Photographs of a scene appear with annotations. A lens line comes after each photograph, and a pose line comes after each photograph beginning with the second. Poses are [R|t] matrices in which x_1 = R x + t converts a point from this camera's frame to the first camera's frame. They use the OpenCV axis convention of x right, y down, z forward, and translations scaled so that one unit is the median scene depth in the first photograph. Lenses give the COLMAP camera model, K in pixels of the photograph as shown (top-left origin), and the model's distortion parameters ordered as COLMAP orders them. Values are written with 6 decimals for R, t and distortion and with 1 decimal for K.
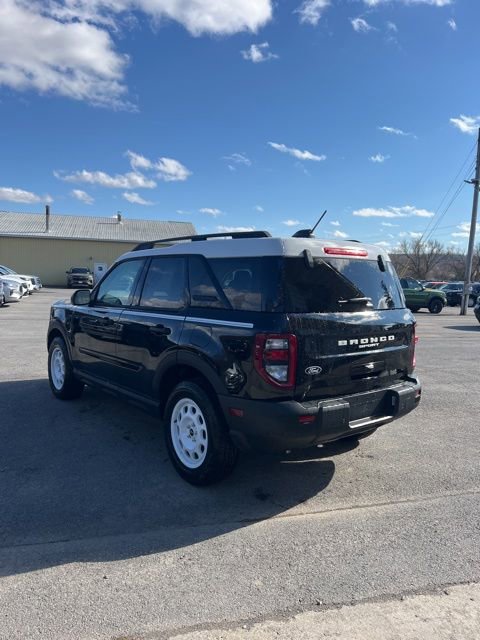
lens RADIAL K [[474.7, 0, 240.0], [0, 474.7, 320.0], [0, 0, 1]] dist [0.034489, -0.044584]
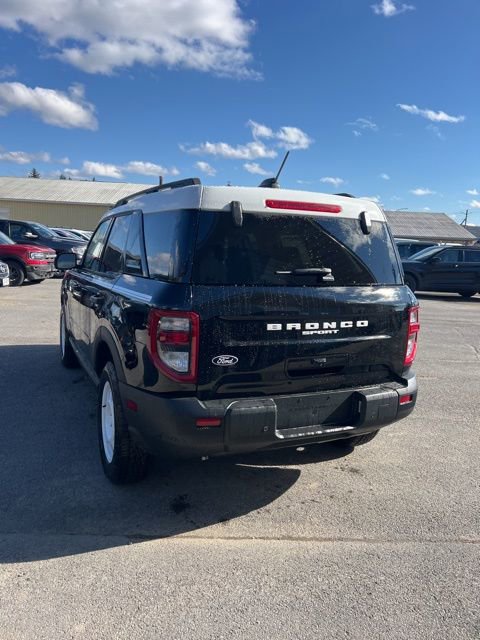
lens RADIAL K [[474.7, 0, 240.0], [0, 474.7, 320.0], [0, 0, 1]] dist [0.034489, -0.044584]
pose [[0.970302, 0.054515, -0.235672, 0.295603], [-0.040583, 0.997152, 0.063572, -0.007705], [0.238466, -0.052120, 0.969751, 0.219767]]
